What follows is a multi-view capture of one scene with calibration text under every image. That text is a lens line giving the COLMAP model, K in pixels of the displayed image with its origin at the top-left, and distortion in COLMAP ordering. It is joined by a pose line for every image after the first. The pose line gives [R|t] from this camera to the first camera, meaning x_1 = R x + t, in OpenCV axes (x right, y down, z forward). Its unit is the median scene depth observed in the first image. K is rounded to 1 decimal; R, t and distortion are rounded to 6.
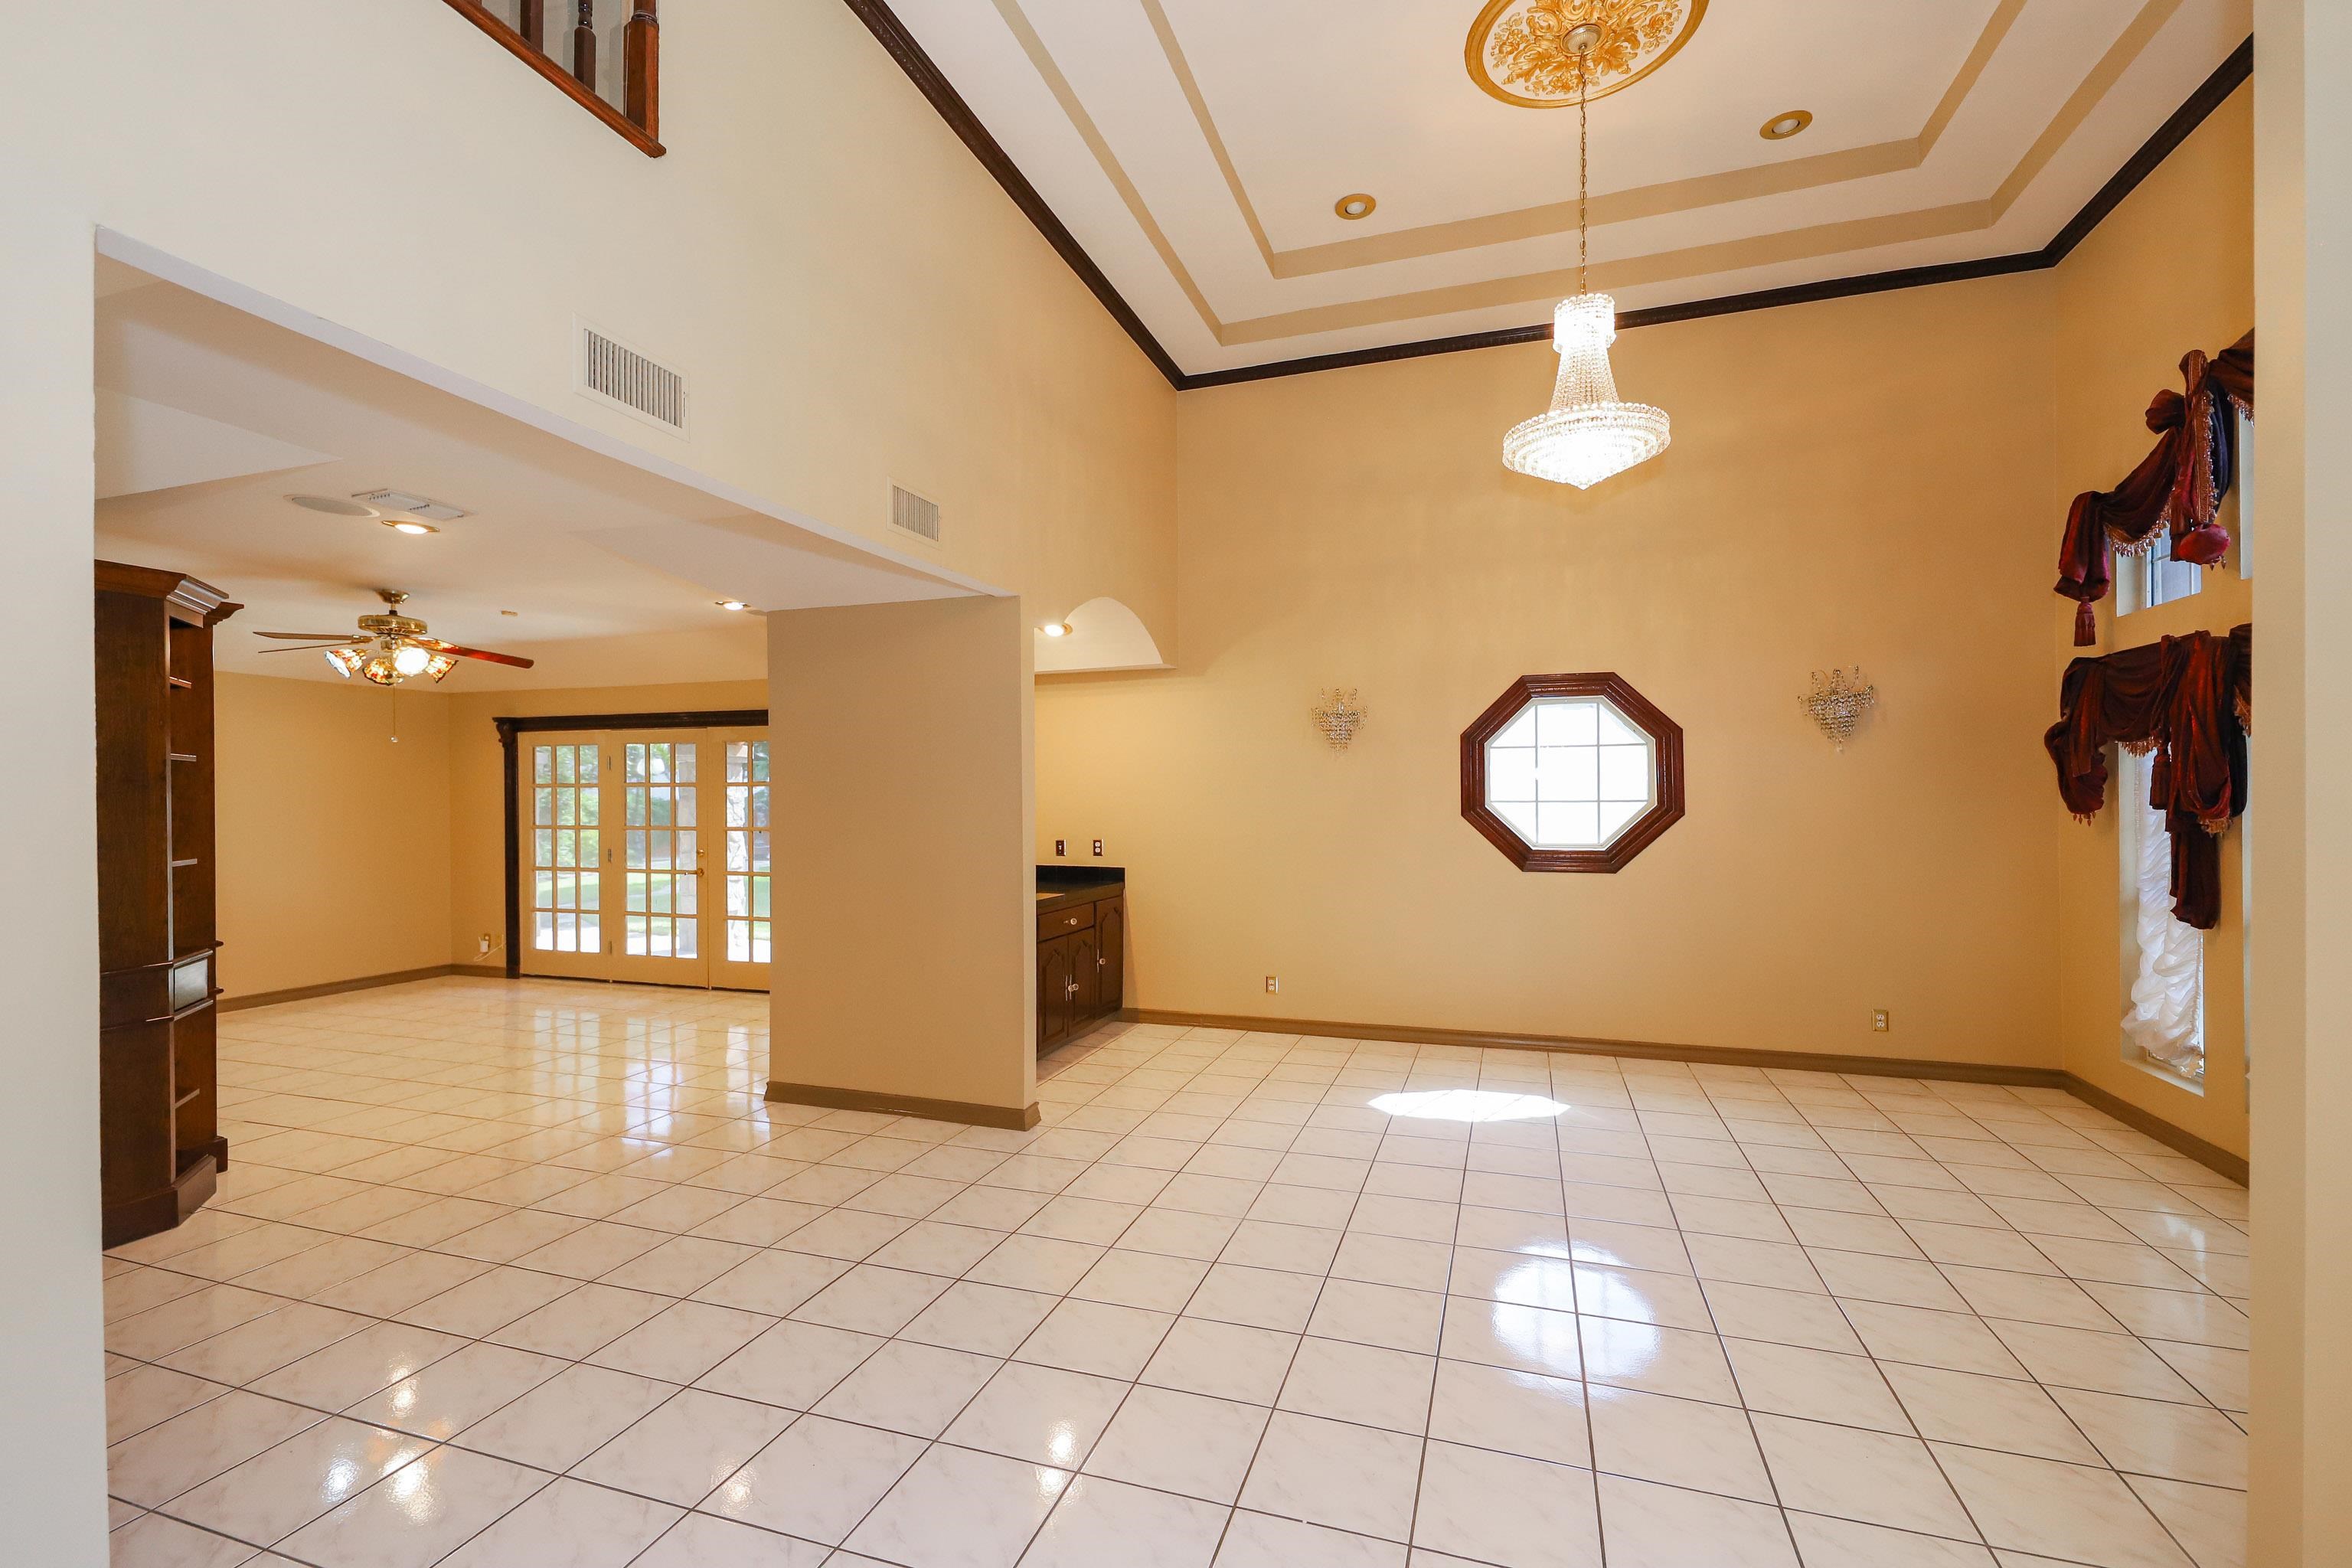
lens RADIAL K [[1016.4, 0, 1176.0], [0, 1016.4, 784.0], [0, 0, 1]] dist [-0.000164, -0.000030]
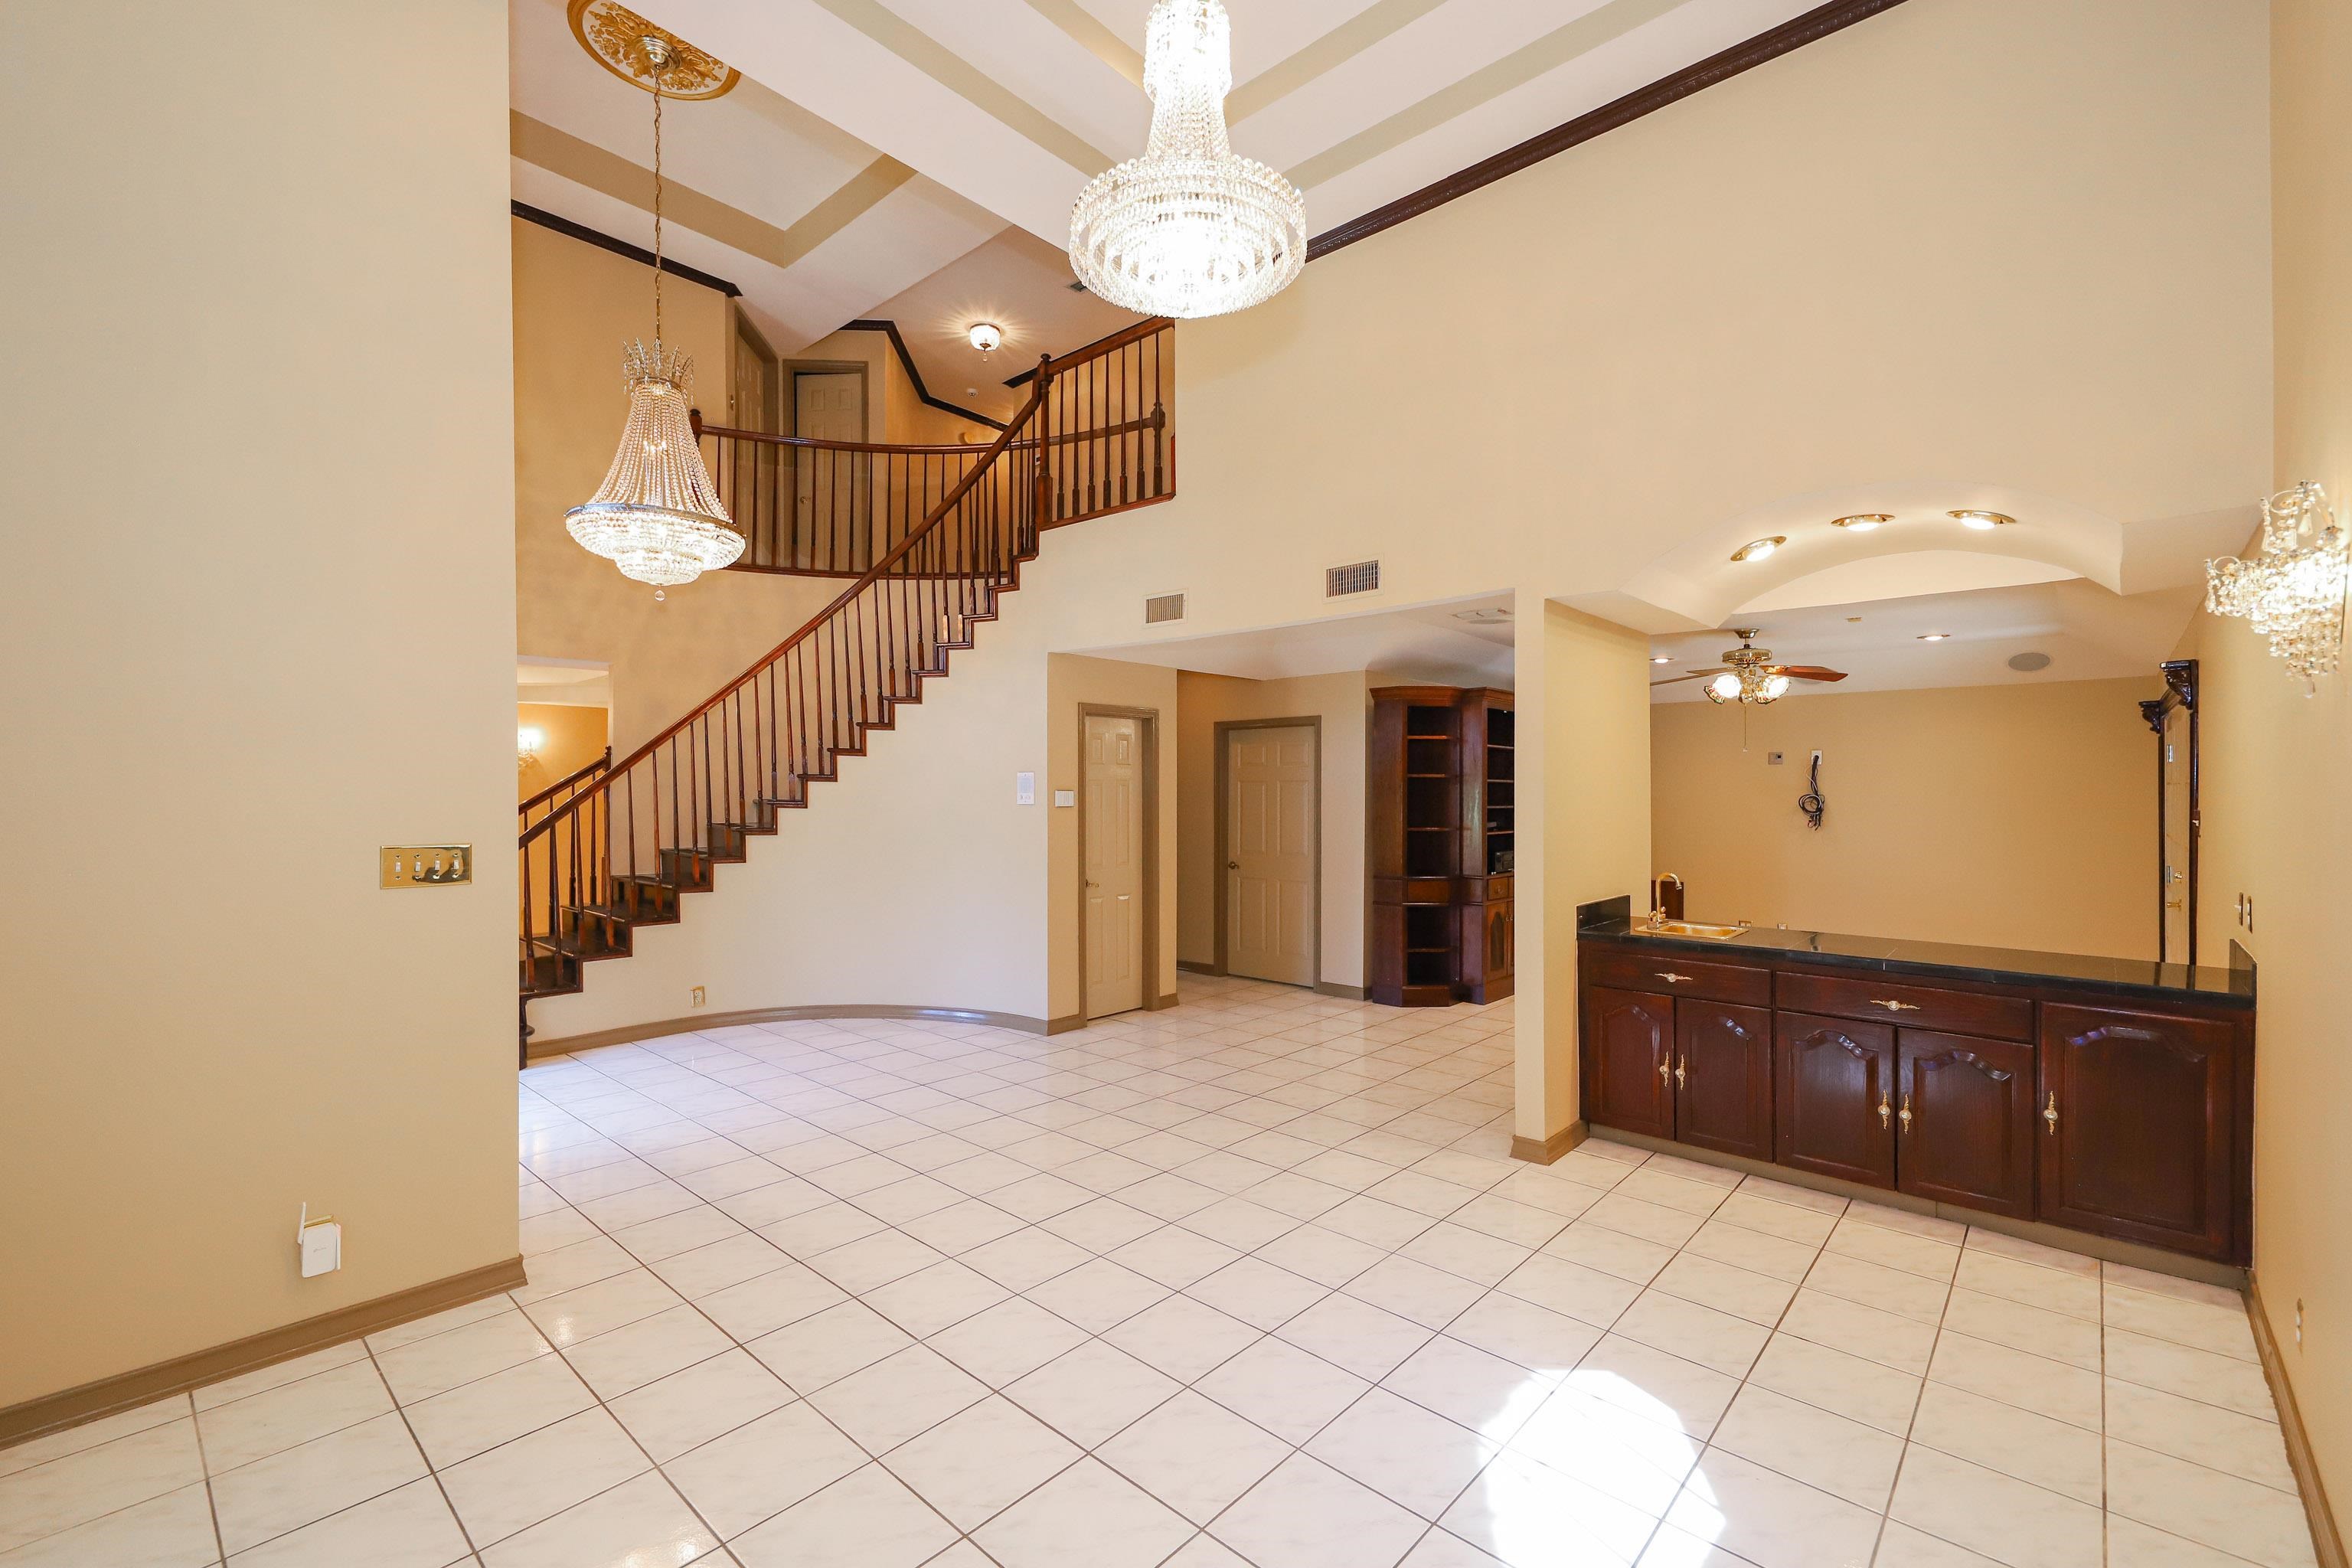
lens RADIAL K [[1003.9, 0, 1132.5], [0, 1003.9, 790.1], [0, 0, 1]] dist [0.000140, 0.000009]
pose [[-0.422830, 0.008760, -0.906167, 0.736022], [0.011475, 0.999925, 0.004312, -0.007092], [0.906136, -0.008575, -0.422899, 0.934107]]
